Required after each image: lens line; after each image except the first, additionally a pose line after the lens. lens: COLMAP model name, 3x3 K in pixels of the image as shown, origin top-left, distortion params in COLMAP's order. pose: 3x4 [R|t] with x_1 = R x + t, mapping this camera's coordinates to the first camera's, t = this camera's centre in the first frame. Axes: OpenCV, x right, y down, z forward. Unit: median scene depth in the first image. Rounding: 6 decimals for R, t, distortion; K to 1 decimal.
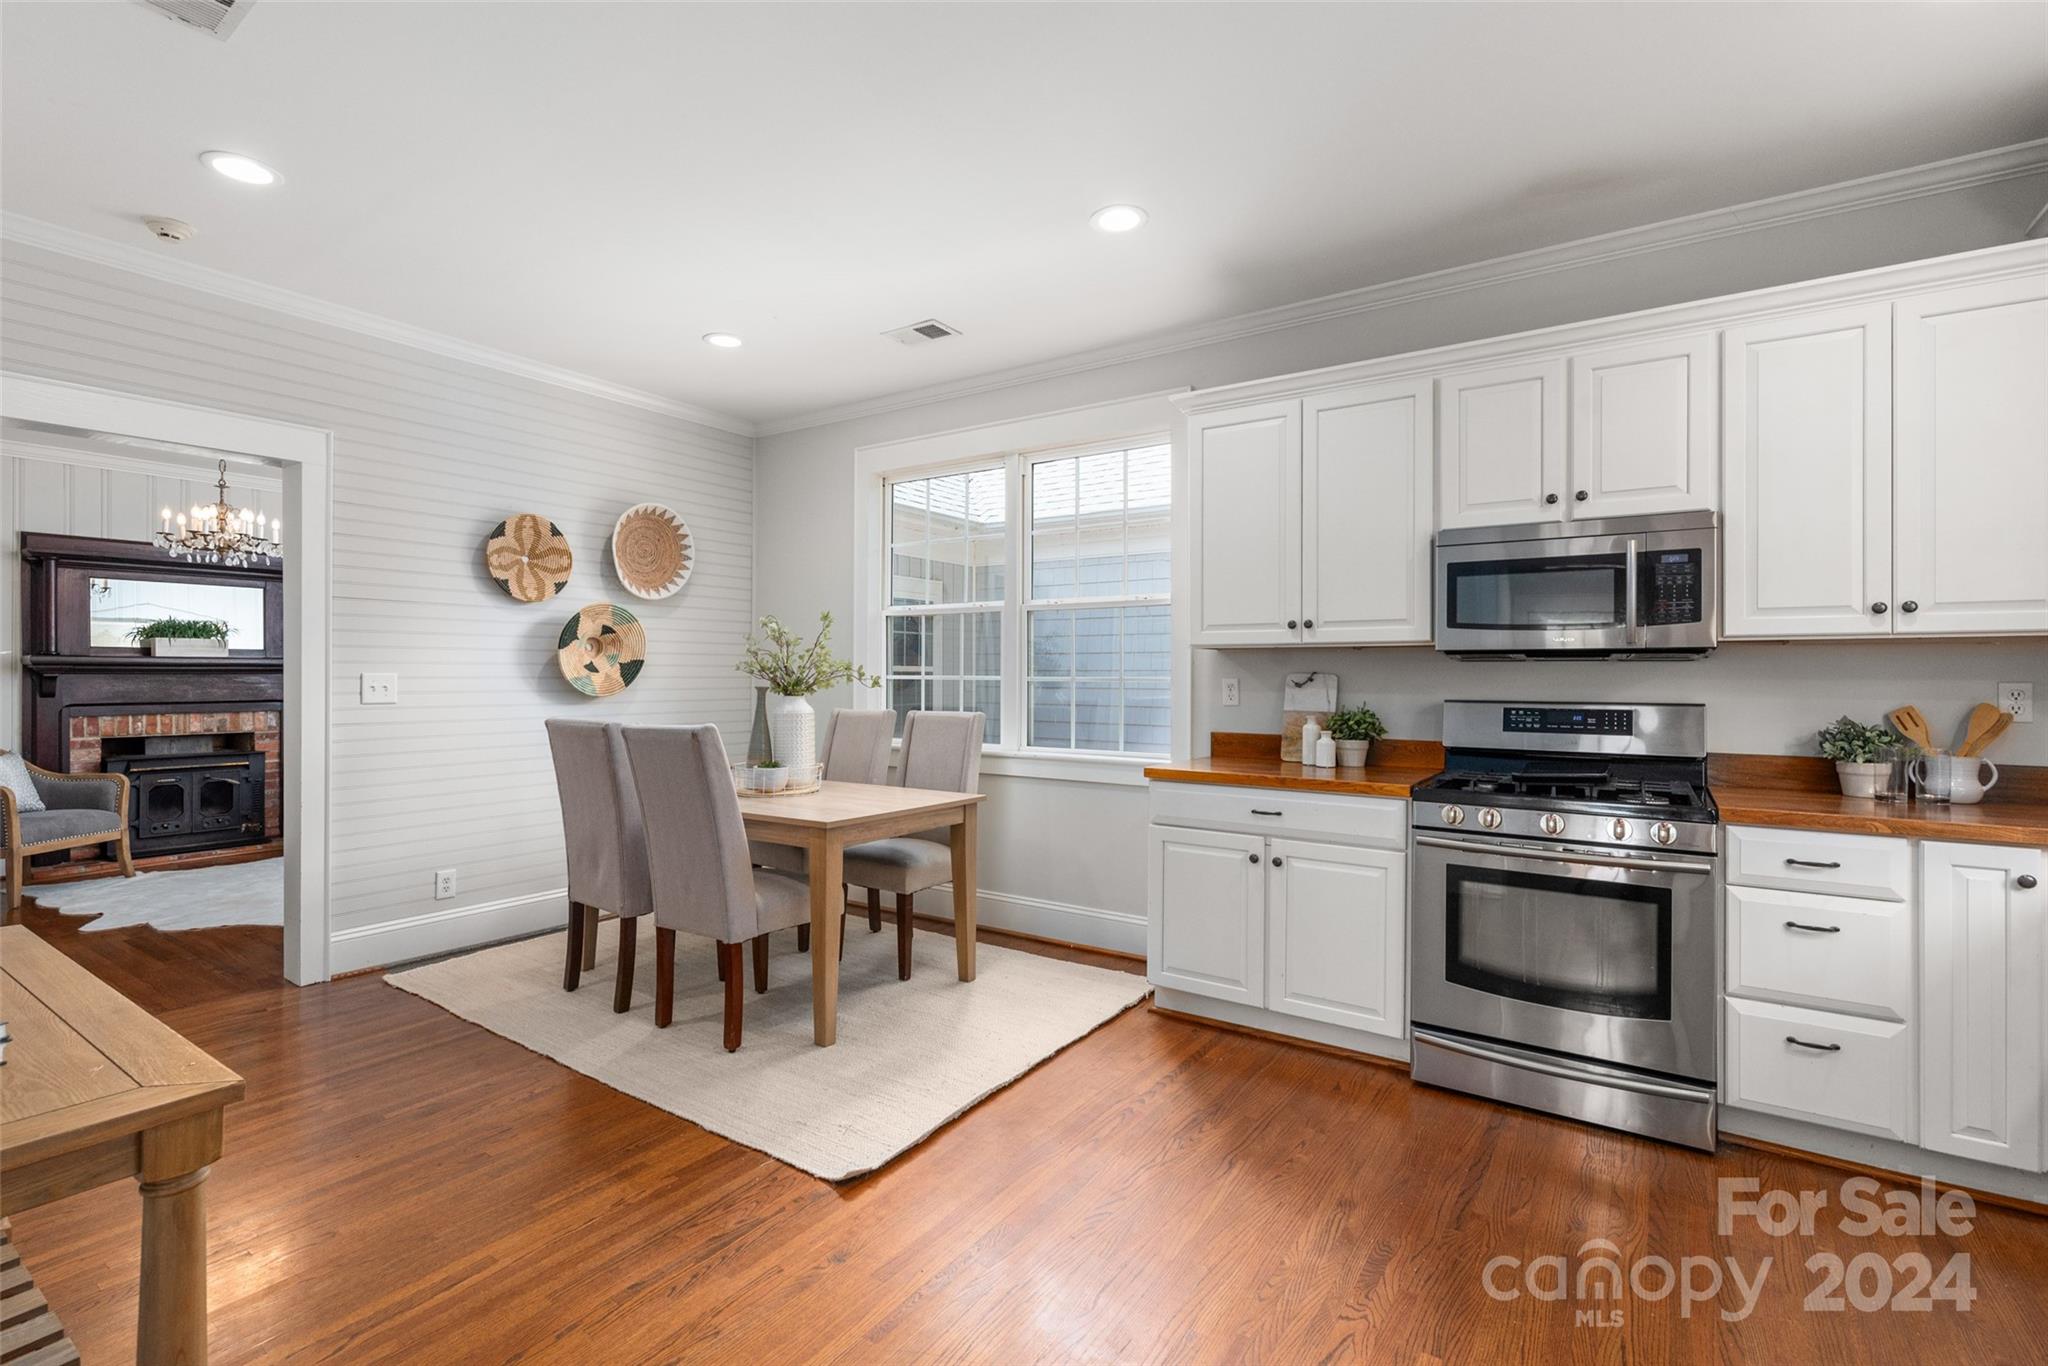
lens RADIAL K [[932.2, 0, 1021.0], [0, 932.2, 669.0], [0, 0, 1]] dist [0.008054, -0.001457]
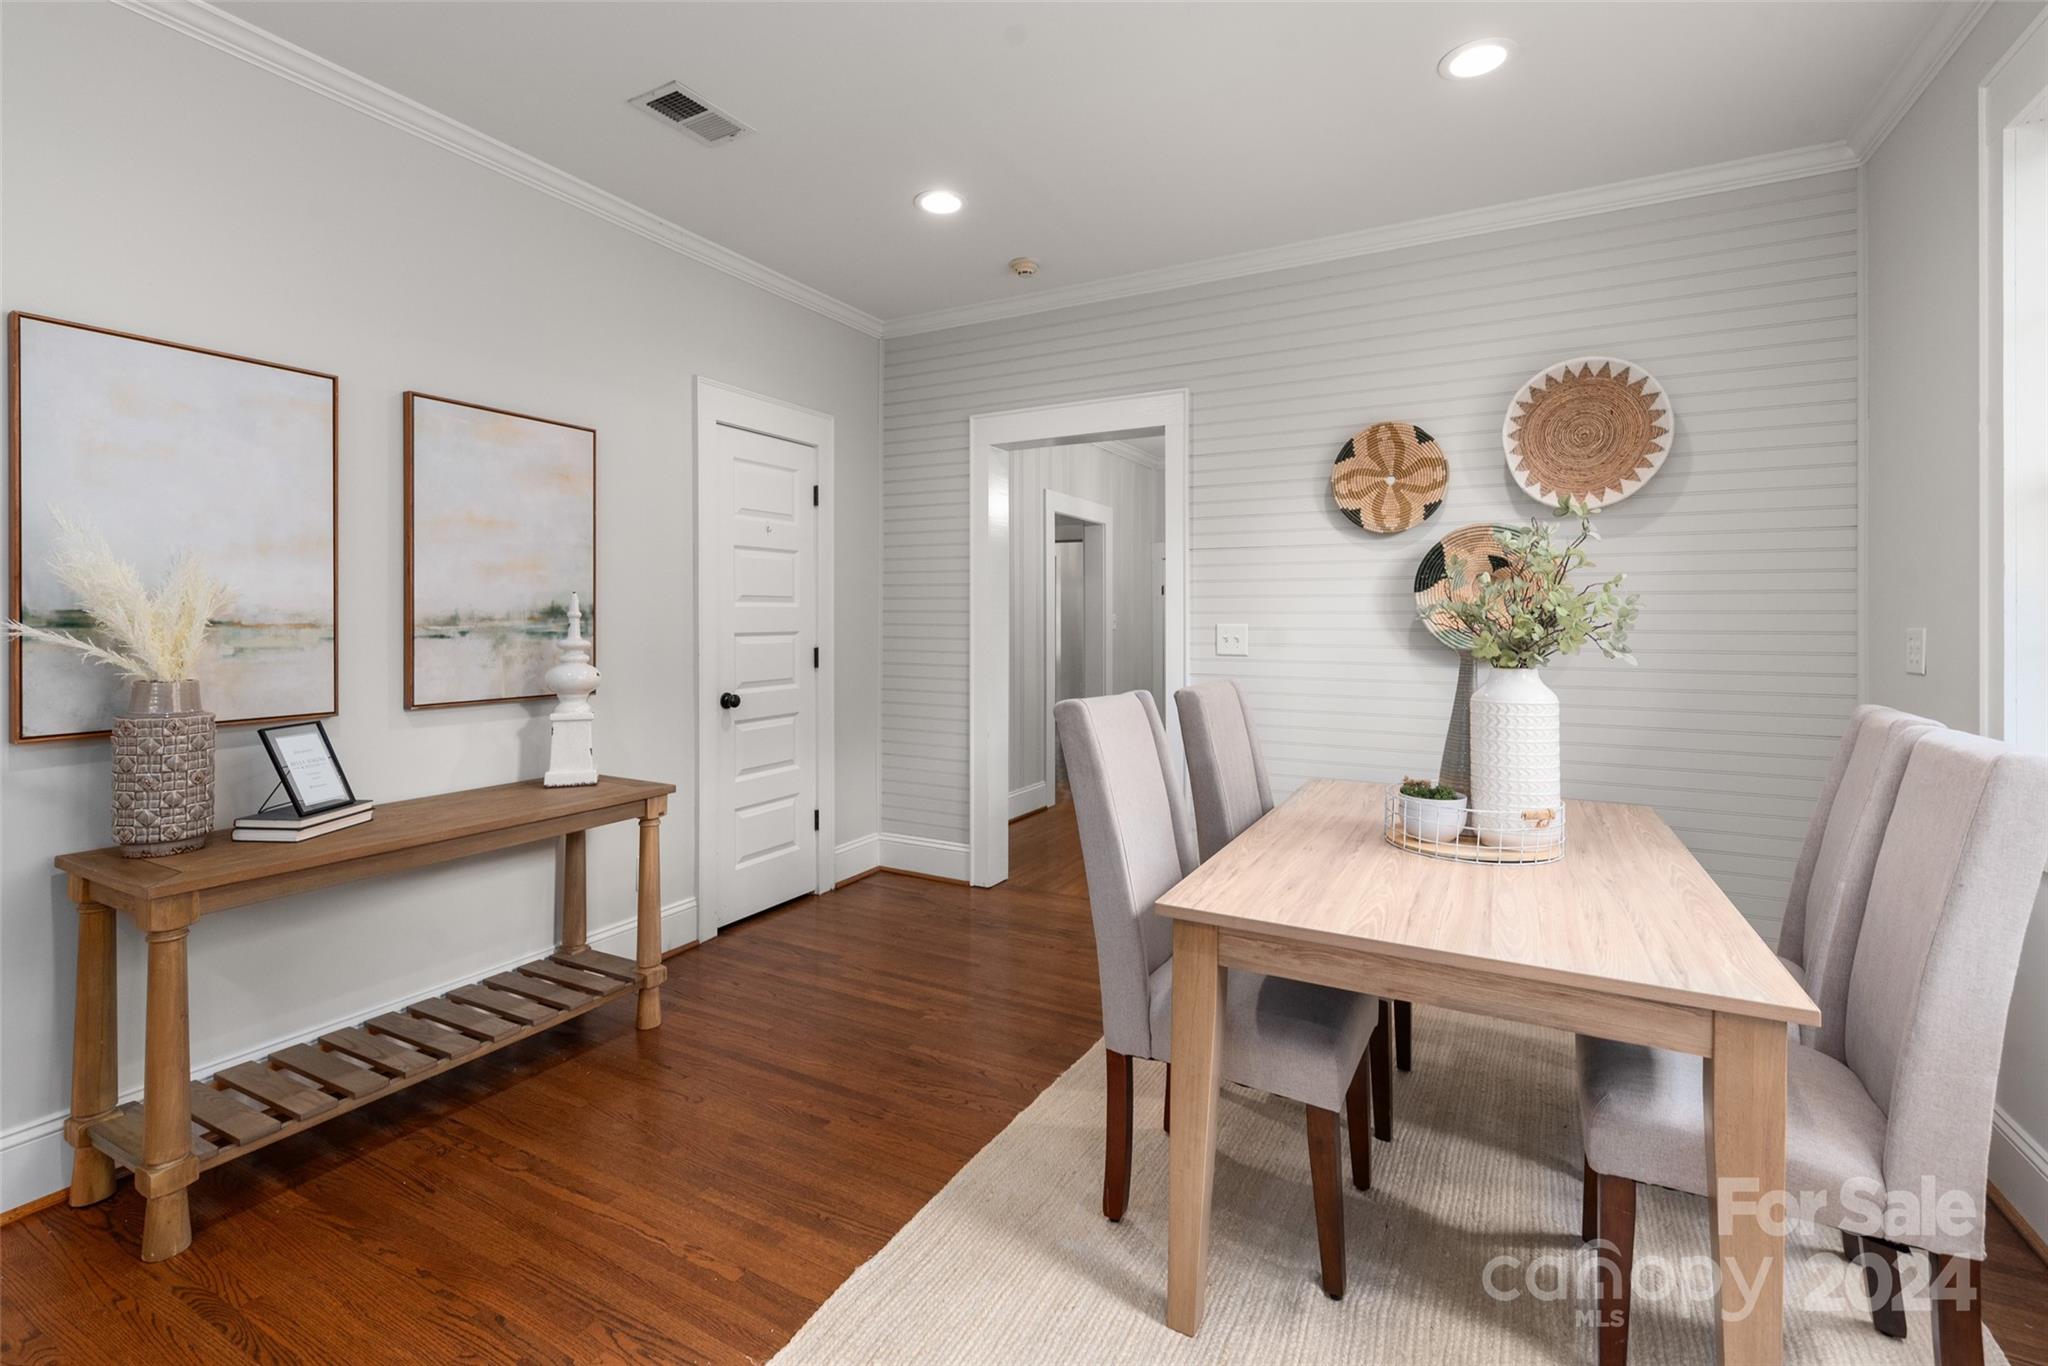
lens RADIAL K [[932.2, 0, 1012.9], [0, 932.2, 614.4], [0, 0, 1]] dist [0.008054, -0.001457]
pose [[0.094827, -0.008497, -0.995458, 0.222286], [0.002035, 0.999963, -0.008341, 0.002134], [0.995492, -0.001235, 0.094841, 0.601561]]
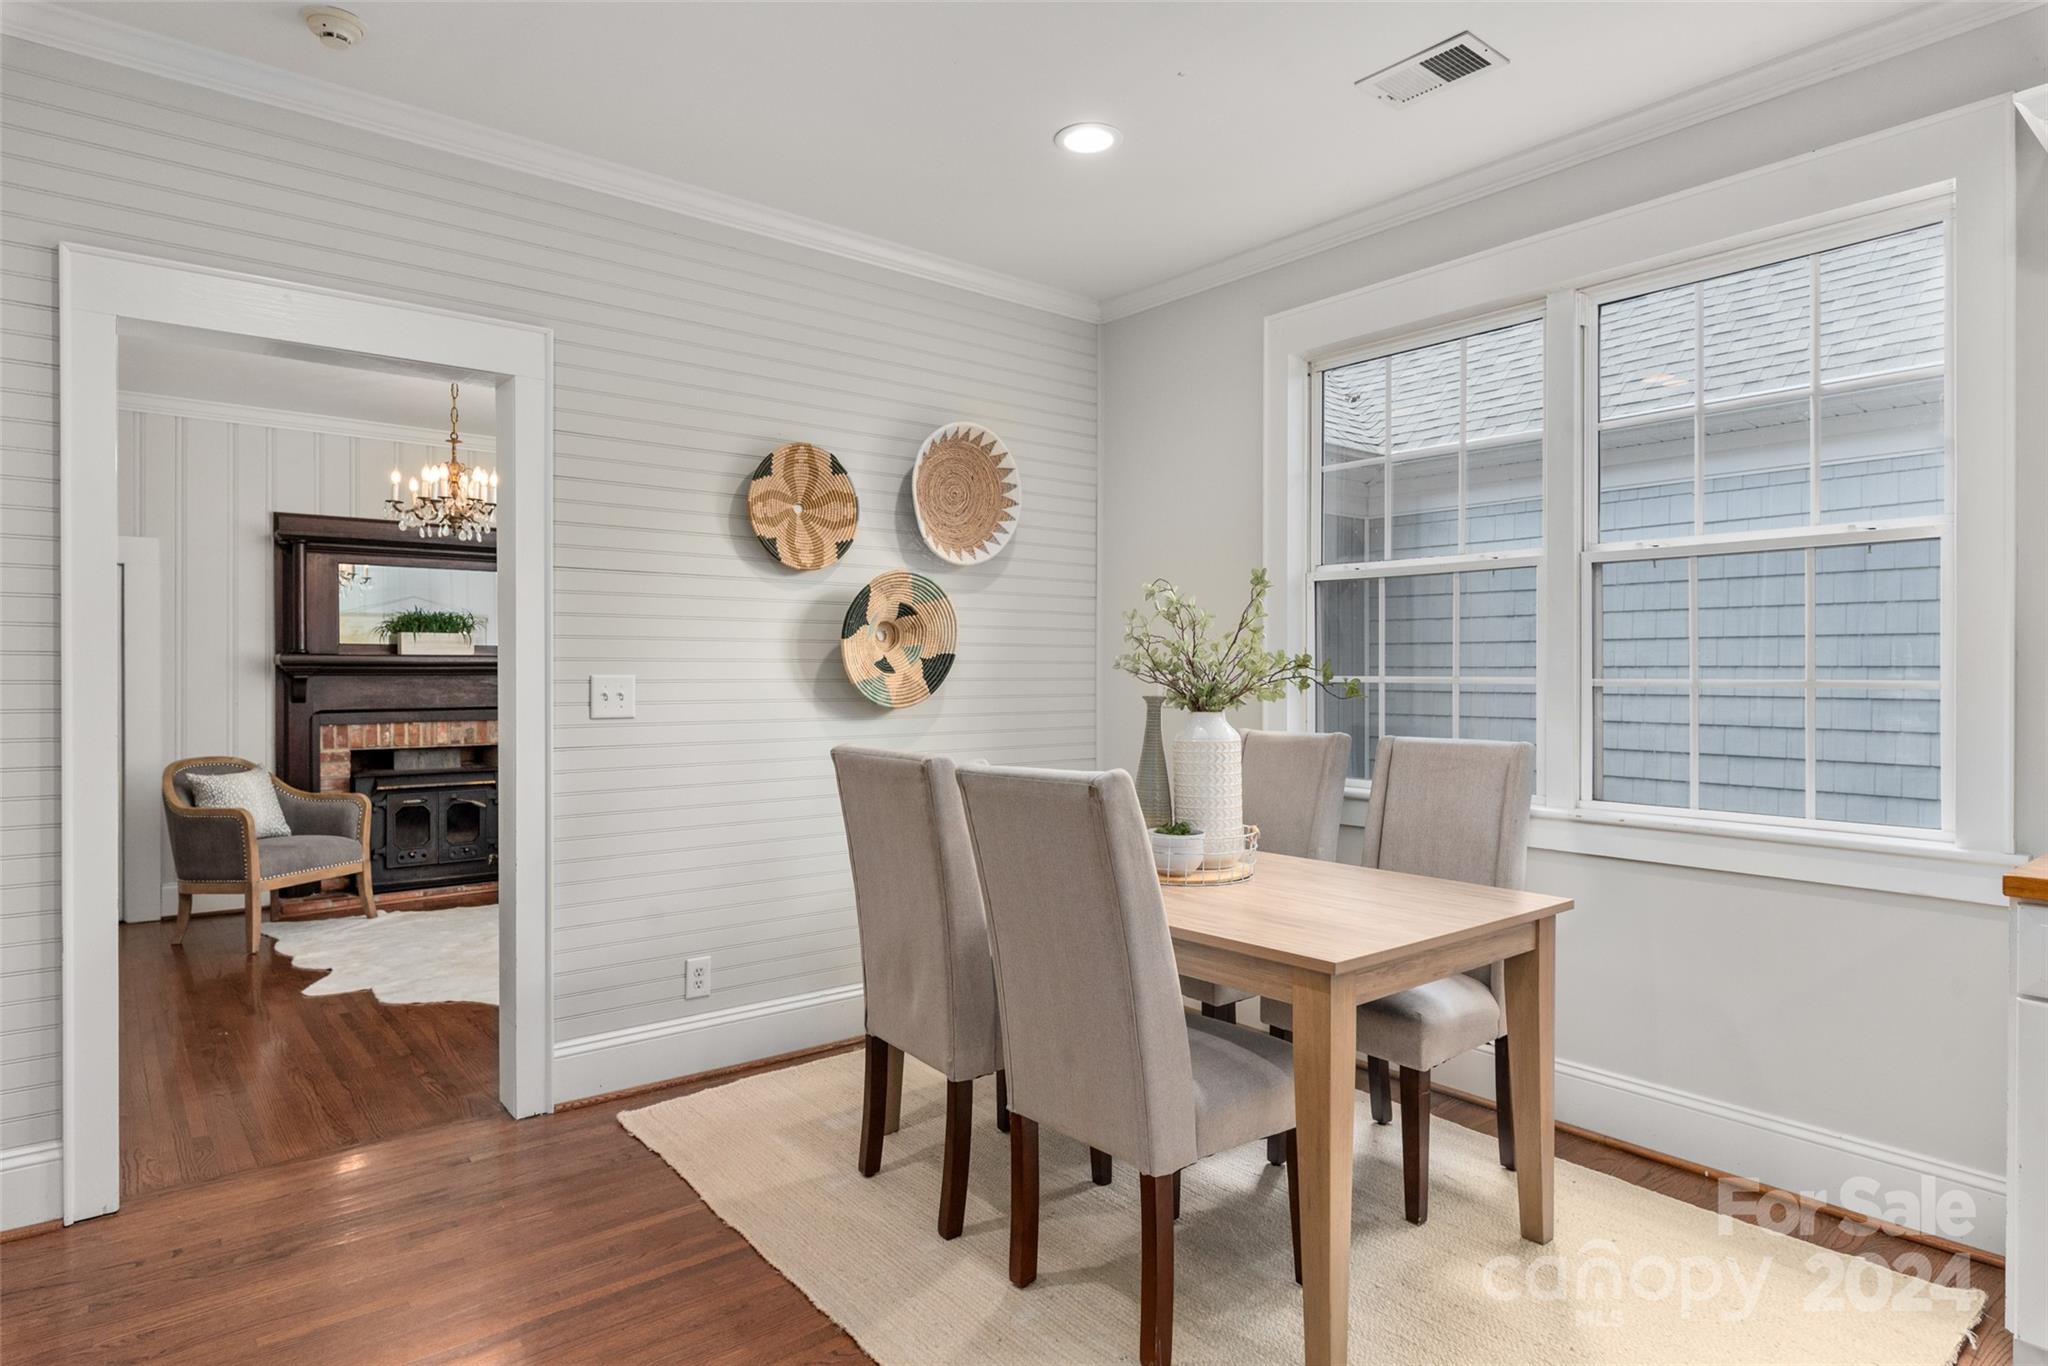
lens RADIAL K [[1143.2, 0, 1021.8], [0, 1143.2, 664.2], [0, 0, 1]] dist [0.003426, -0.000609]
pose [[0.959749, -0.004622, -0.280822, -0.133733], [0.004205, 0.999989, -0.002087, -0.000395], [0.280828, 0.000823, 0.959758, 0.233342]]
